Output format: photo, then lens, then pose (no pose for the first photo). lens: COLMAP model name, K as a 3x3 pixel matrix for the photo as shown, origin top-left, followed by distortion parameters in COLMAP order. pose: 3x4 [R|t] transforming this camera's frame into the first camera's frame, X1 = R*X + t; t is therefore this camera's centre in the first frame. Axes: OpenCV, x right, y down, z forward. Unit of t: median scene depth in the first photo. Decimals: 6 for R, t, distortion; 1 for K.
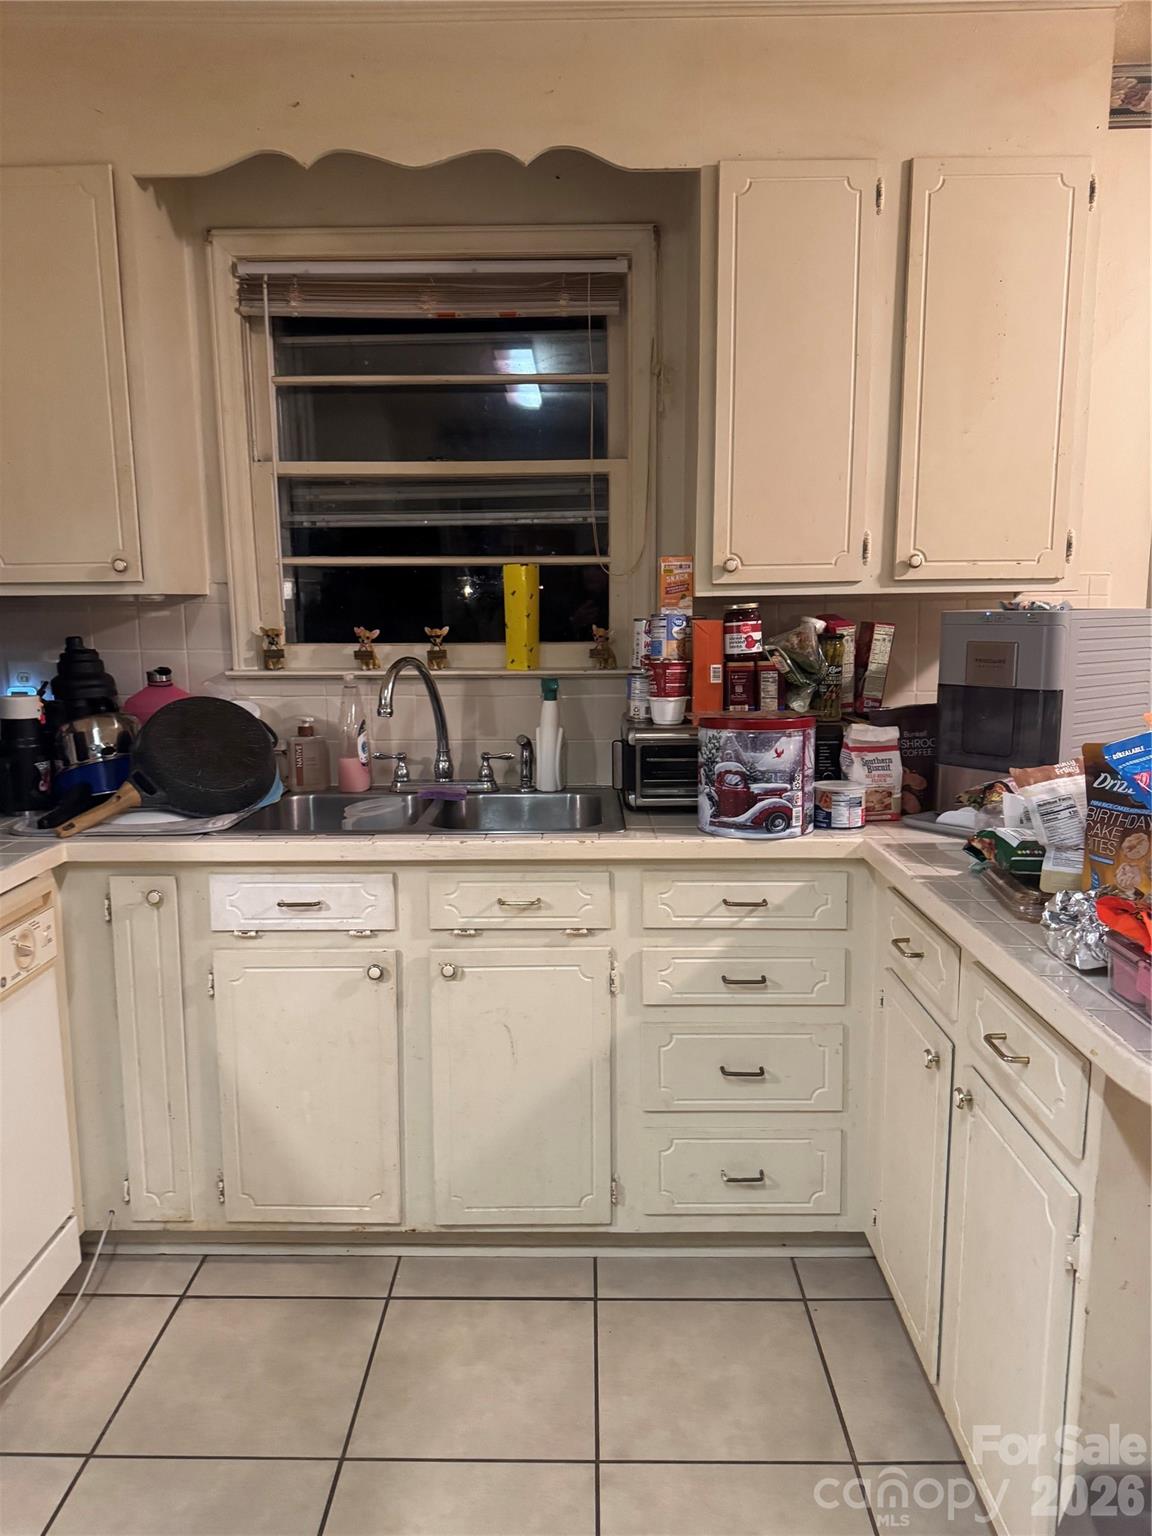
lens RADIAL K [[1081.3, 0, 570.5], [0, 1081.3, 779.6], [0, 0, 1]] dist [0.043981, -0.044982]
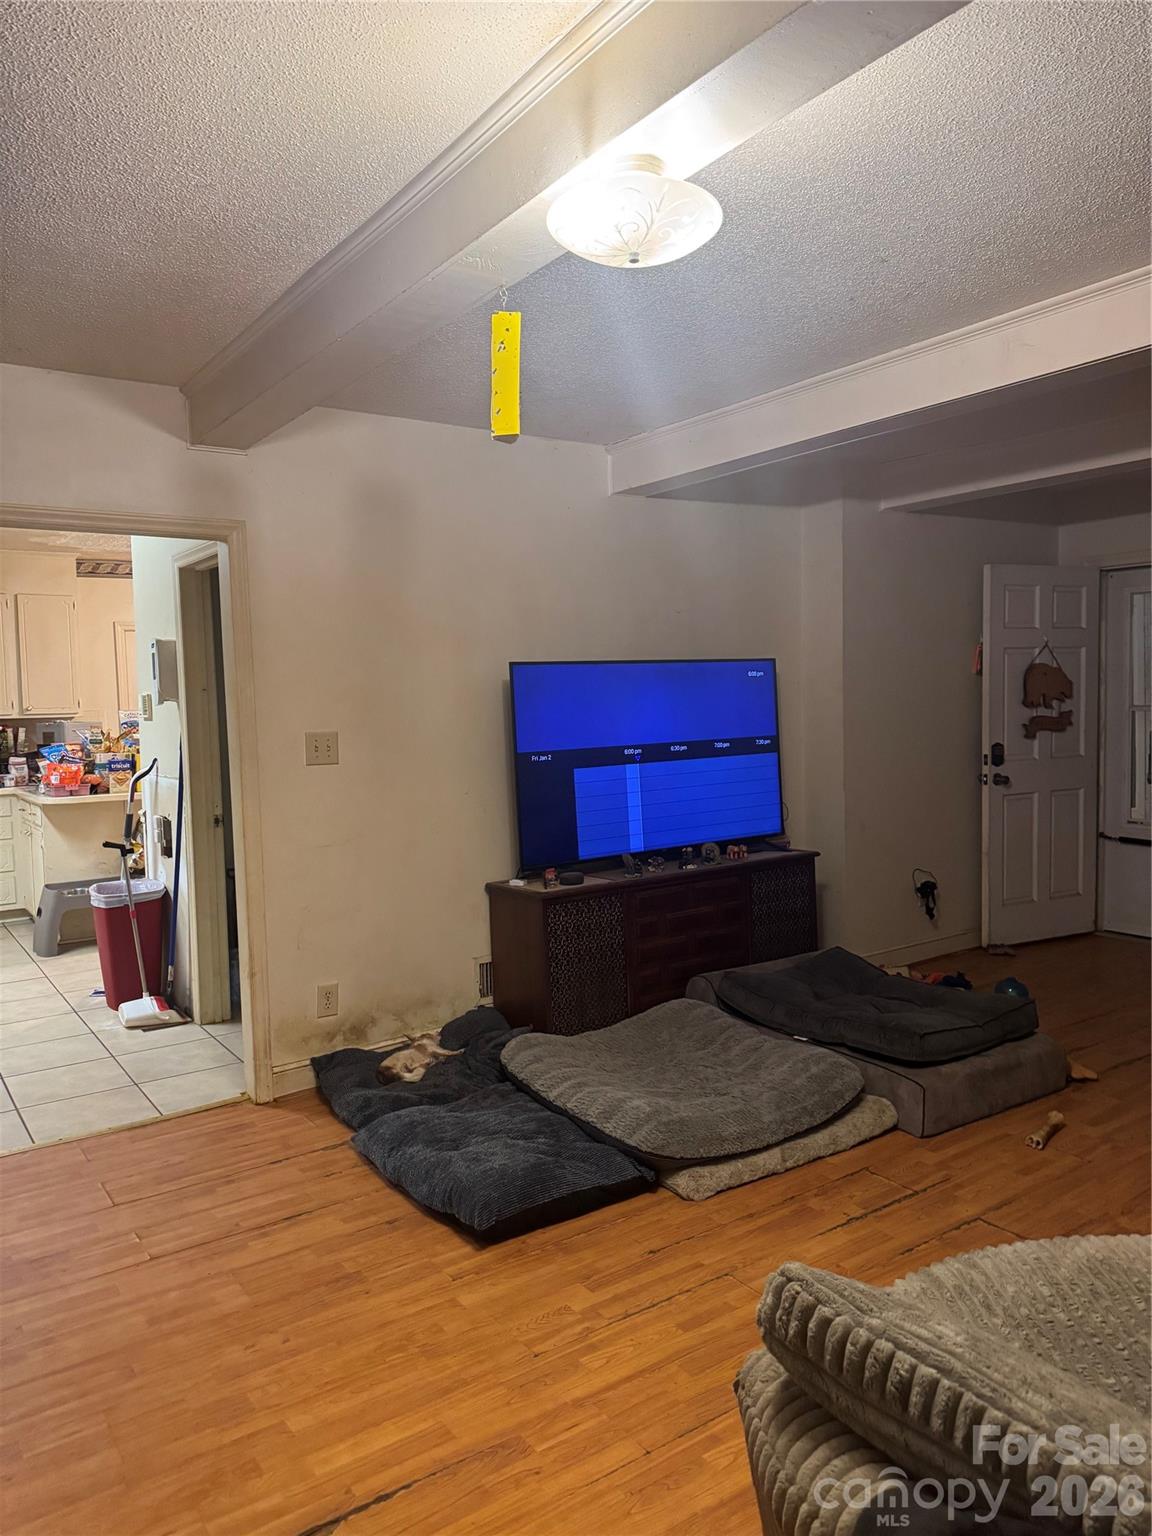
lens RADIAL K [[1081.3, 0, 581.6], [0, 1081.3, 773.1], [0, 0, 1]] dist [0.043981, -0.044982]
pose [[0.812191, -0.049787, 0.581264, -0.260582], [0.105618, 0.992436, -0.062573, 0.383128], [-0.573752, 0.112213, 0.811306, -2.660959]]
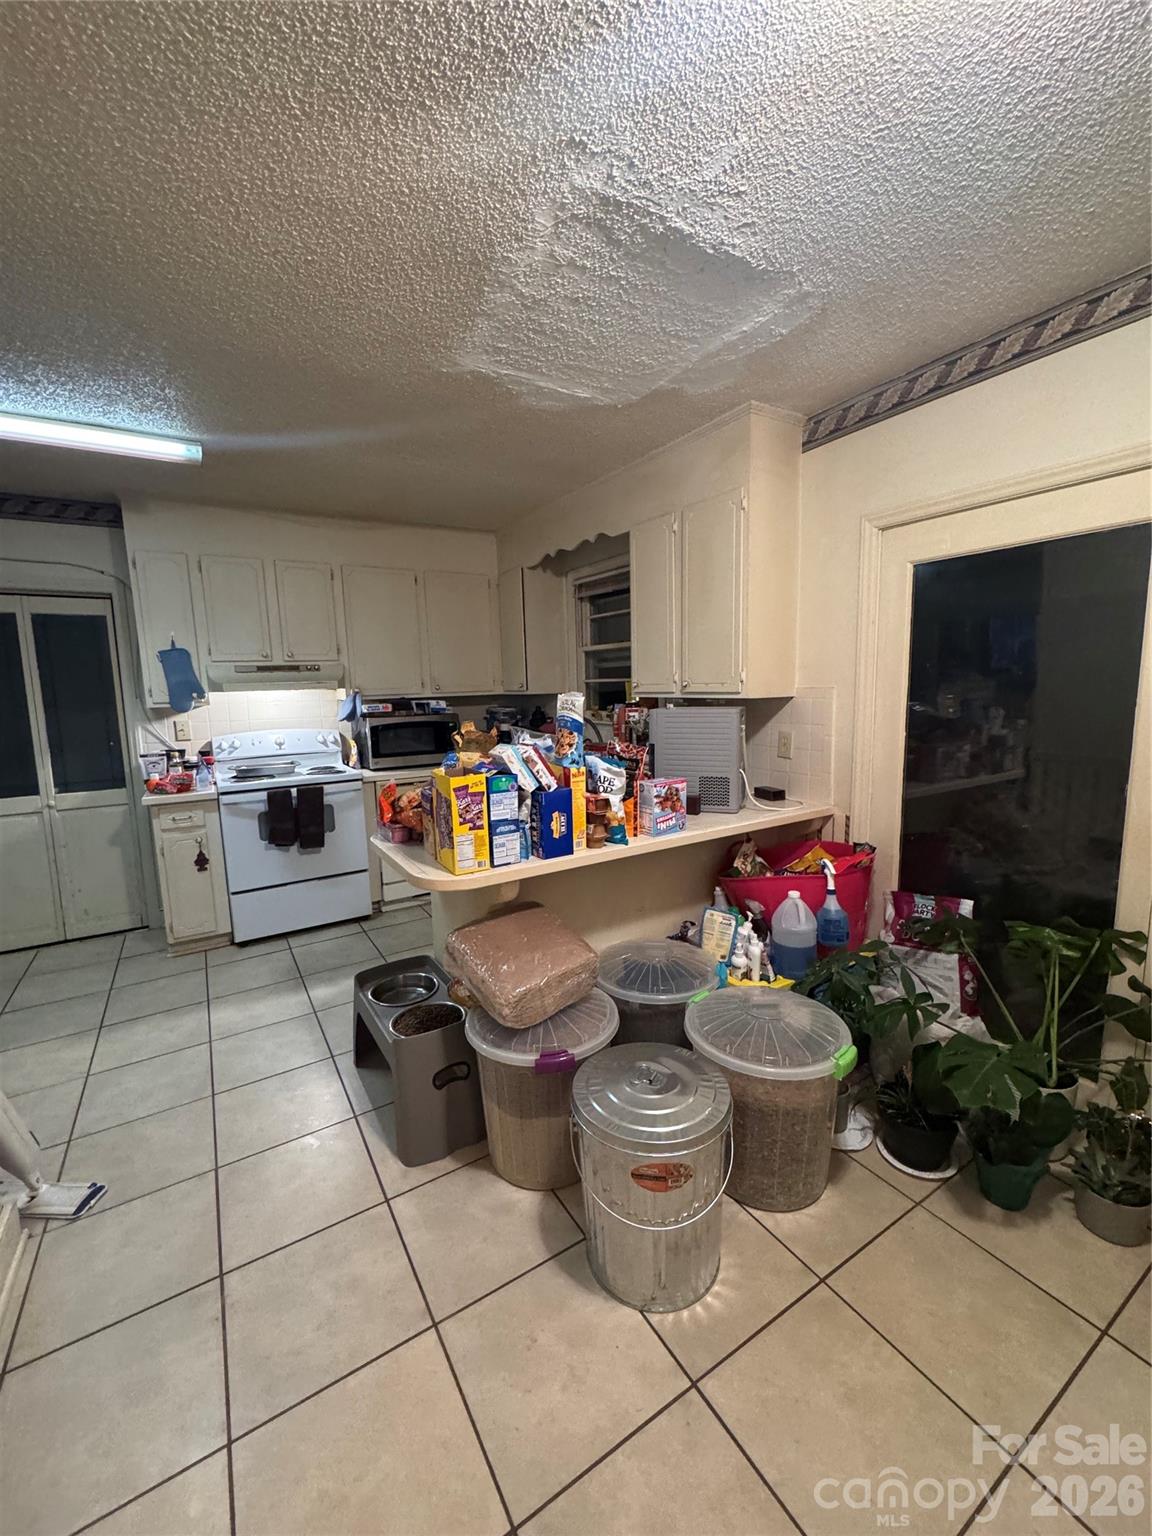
lens RADIAL K [[619.6, 0, 572.0], [0, 619.6, 768.8], [0, 0, 1]] dist [-0.001746, -0.000138]
pose [[0.551138, 0.112395, -0.826810, 1.246694], [-0.132177, 0.990135, 0.046490, -0.056779], [0.823879, 0.083663, 0.560557, 0.117882]]
